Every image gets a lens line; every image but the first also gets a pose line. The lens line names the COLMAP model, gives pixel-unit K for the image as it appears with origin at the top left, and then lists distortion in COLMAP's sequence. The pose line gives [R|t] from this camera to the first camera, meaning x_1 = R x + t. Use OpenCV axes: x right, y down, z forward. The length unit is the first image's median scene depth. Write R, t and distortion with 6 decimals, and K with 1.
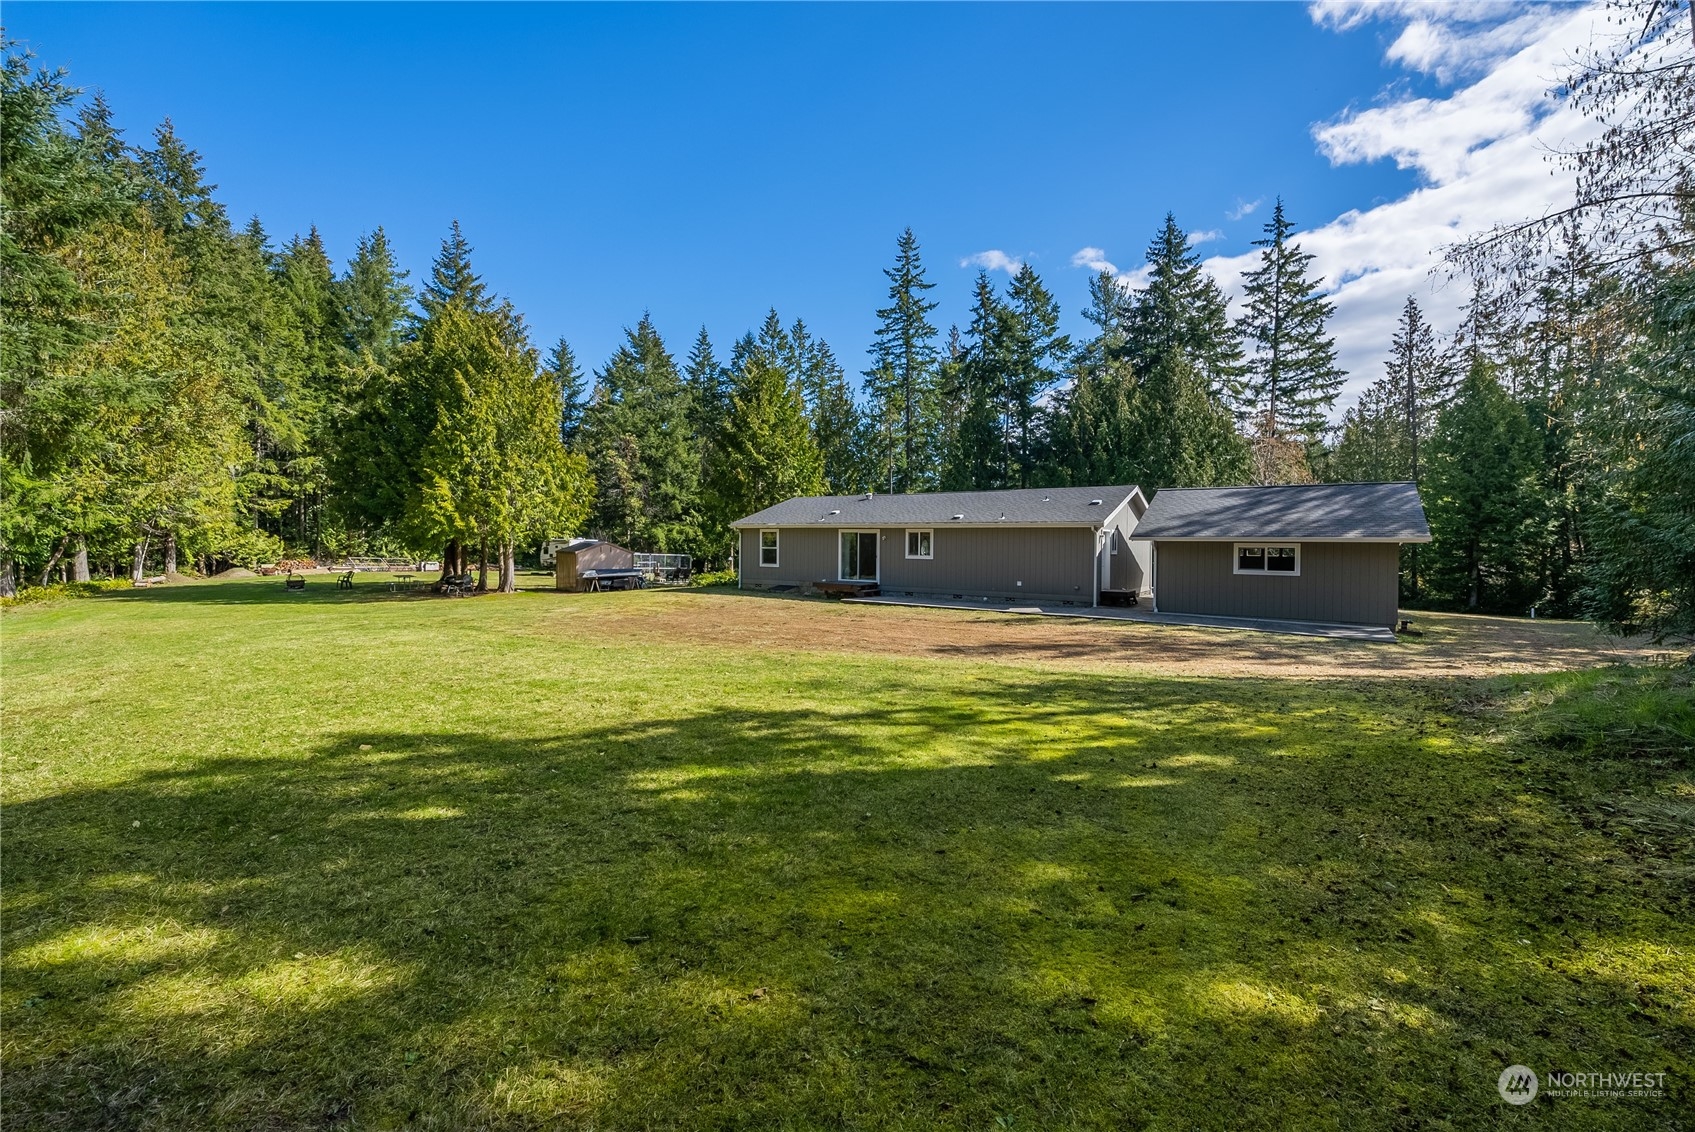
lens RADIAL K [[704.0, 0, 866.4], [0, 704.0, 553.9], [0, 0, 1]] dist [-0.000658, 0.000185]
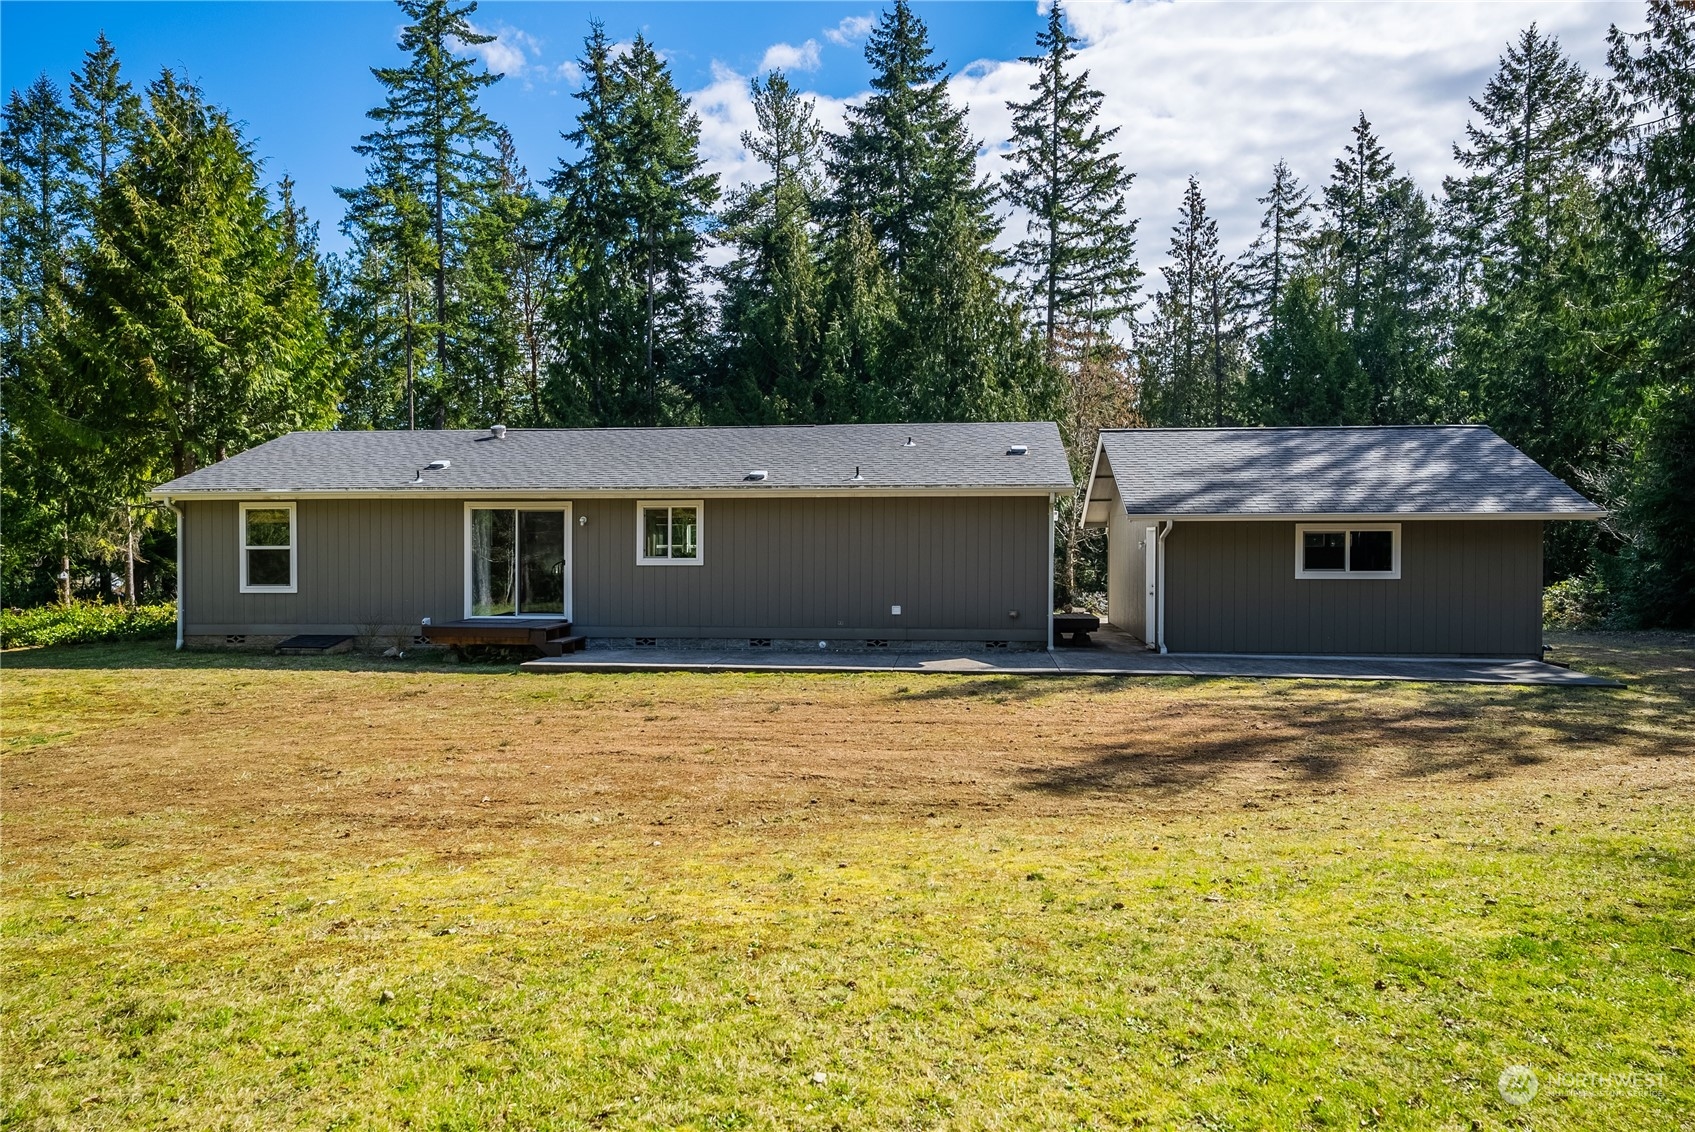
lens RADIAL K [[1164.8, 0, 847.0], [0, 1164.8, 556.9], [0, 0, 1]] dist [0.003495, -0.009206]
pose [[0.886540, -0.020626, 0.462193, -0.090634], [0.018910, 0.999786, 0.008346, -0.001325], [-0.462266, 0.001341, 0.886740, 0.135893]]
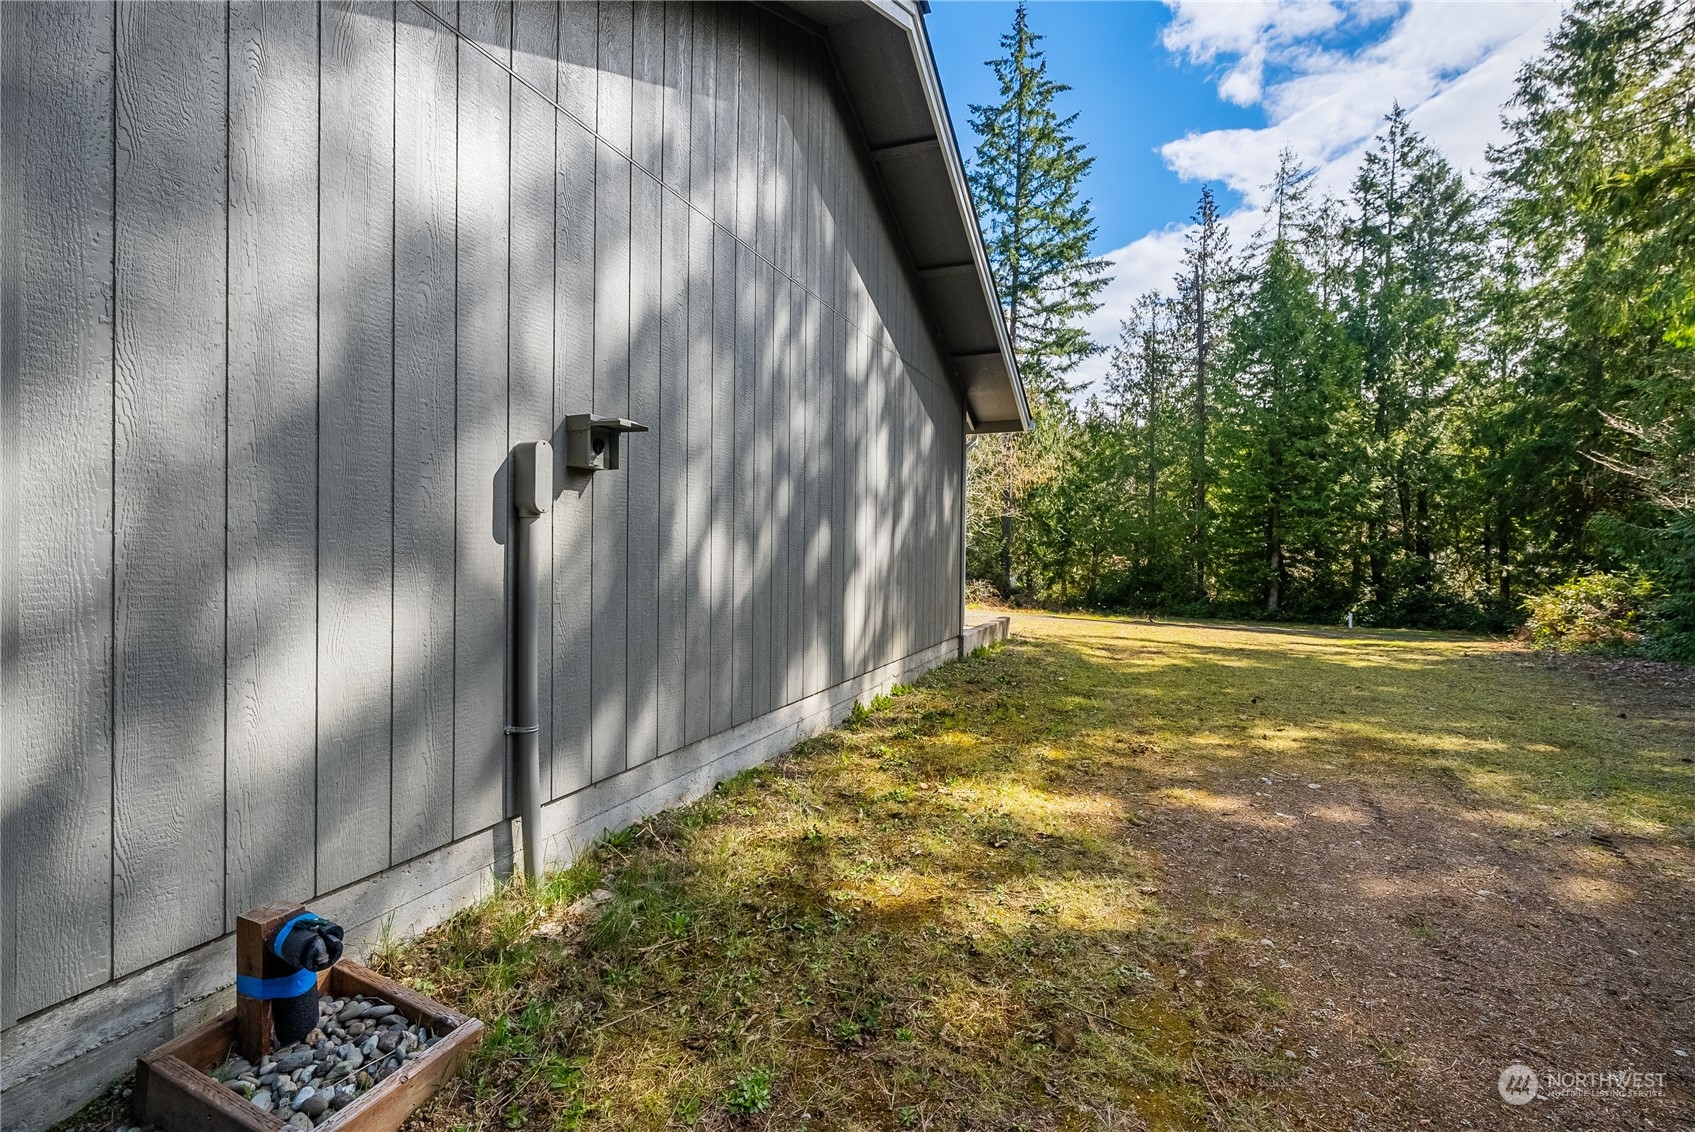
lens RADIAL K [[751.6, 0, 851.7], [0, 751.6, 570.2], [0, 0, 1]] dist [-0.018937, -0.000740]
pose [[0.983541, -0.002734, 0.180666, 0.300367], [-0.000721, 0.999818, 0.019055, 0.020250], [-0.180685, -0.018872, 0.983360, 0.330051]]
